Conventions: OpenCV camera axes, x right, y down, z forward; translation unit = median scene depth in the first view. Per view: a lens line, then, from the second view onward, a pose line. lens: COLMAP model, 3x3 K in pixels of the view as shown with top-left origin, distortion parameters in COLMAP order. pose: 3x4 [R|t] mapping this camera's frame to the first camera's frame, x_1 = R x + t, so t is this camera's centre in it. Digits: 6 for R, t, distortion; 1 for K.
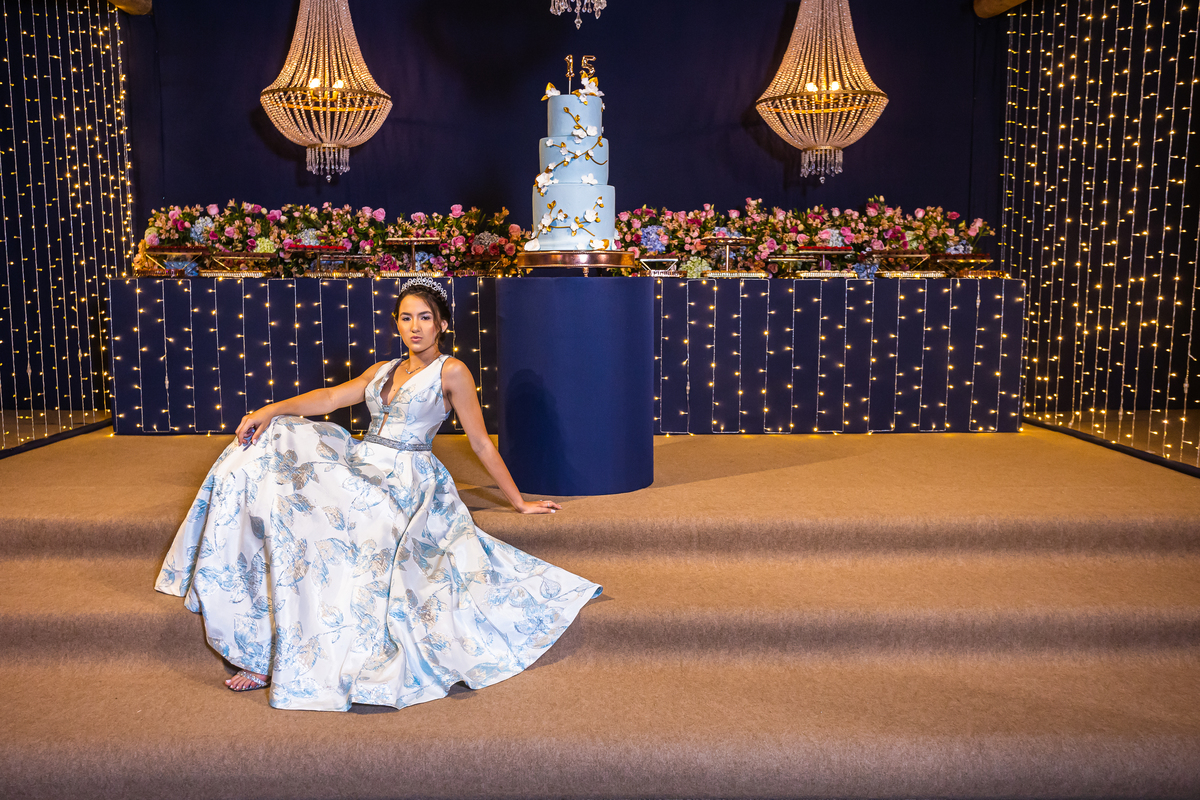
lens RADIAL K [[1115.2, 0, 583.3], [0, 1115.2, 395.2], [0, 0, 1]] dist [-0.005168, 0.065778]
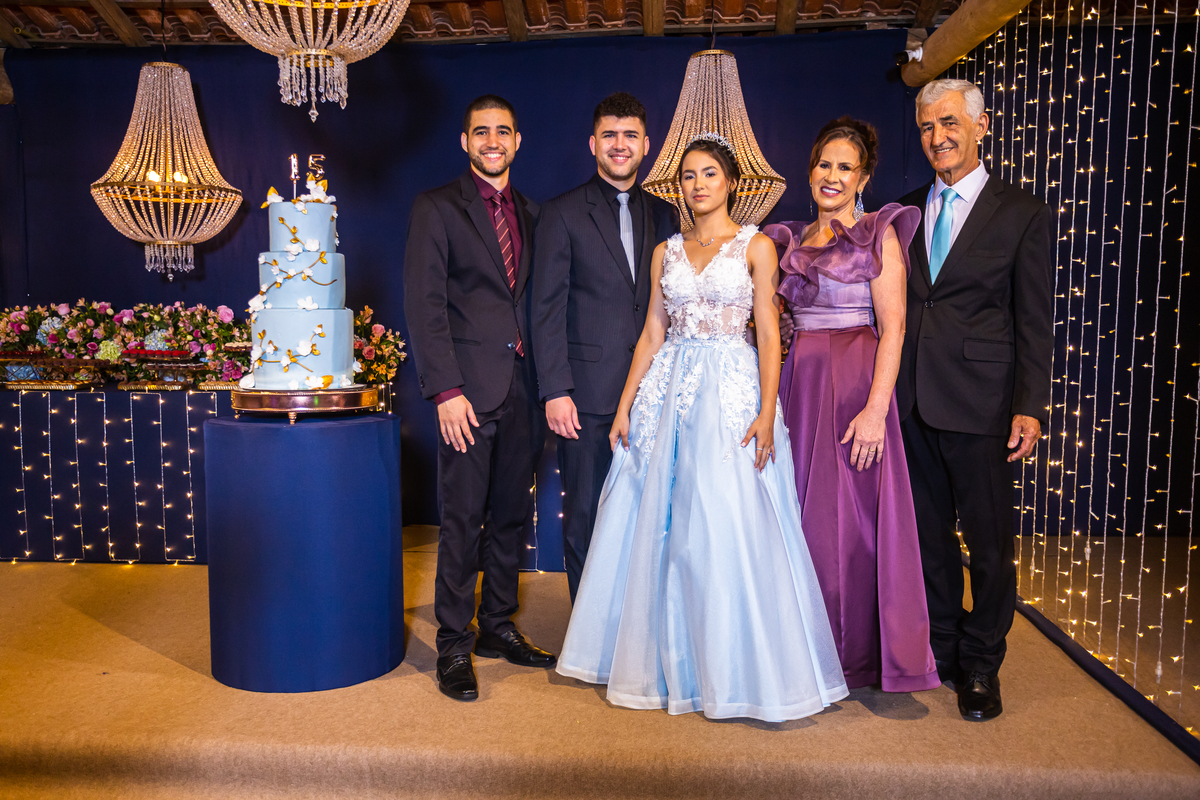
lens RADIAL K [[1065.5, 0, 577.2], [0, 1065.5, 401.5], [0, 0, 1]] dist [0.010602, 0.015048]
pose [[0.995215, 0.005237, -0.097570, 0.192514], [-0.008567, 0.999394, -0.033747, -0.065328], [0.097334, 0.034421, 0.994656, 0.160095]]
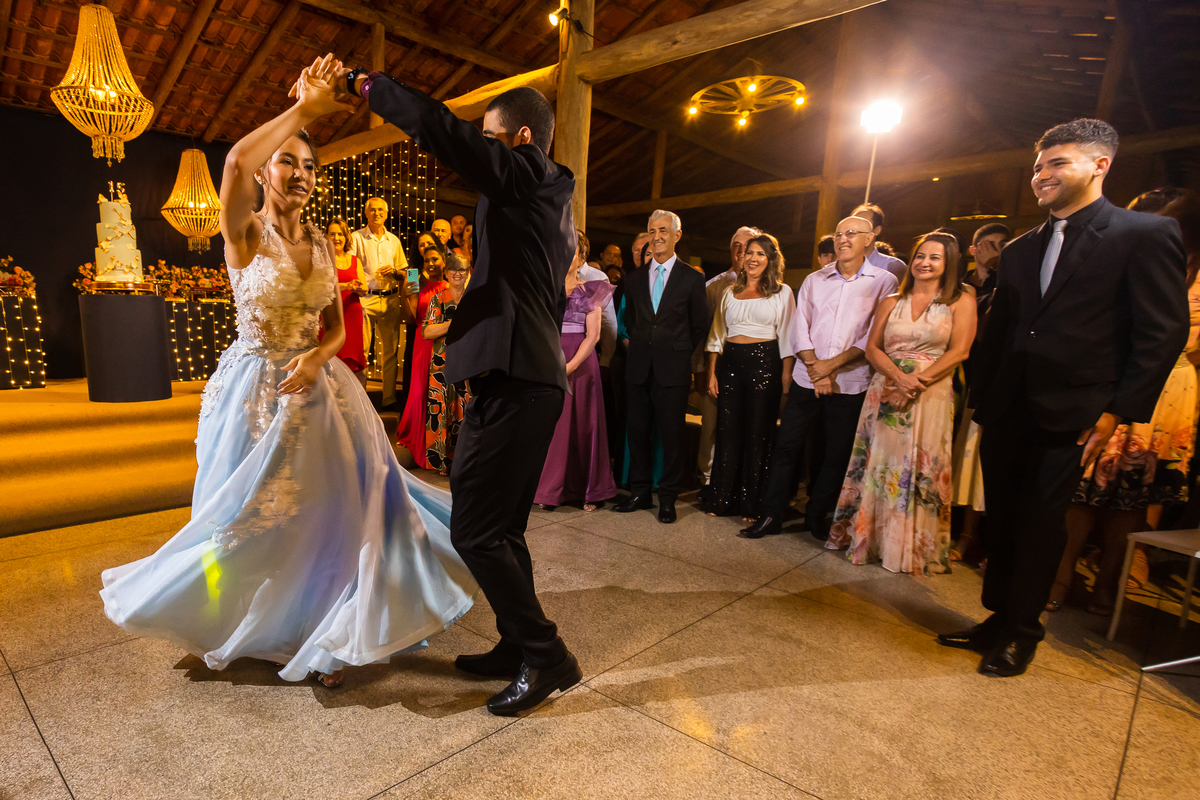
lens RADIAL K [[684.4, 0, 469.0], [0, 684.4, 473.2], [0, 0, 1]] dist [-0.050085, 0.032332]
pose [[0.748966, -0.131297, 0.649469, -0.262794], [0.053026, 0.988904, 0.138767, 0.052656], [-0.660483, -0.069493, 0.747618, -0.242469]]
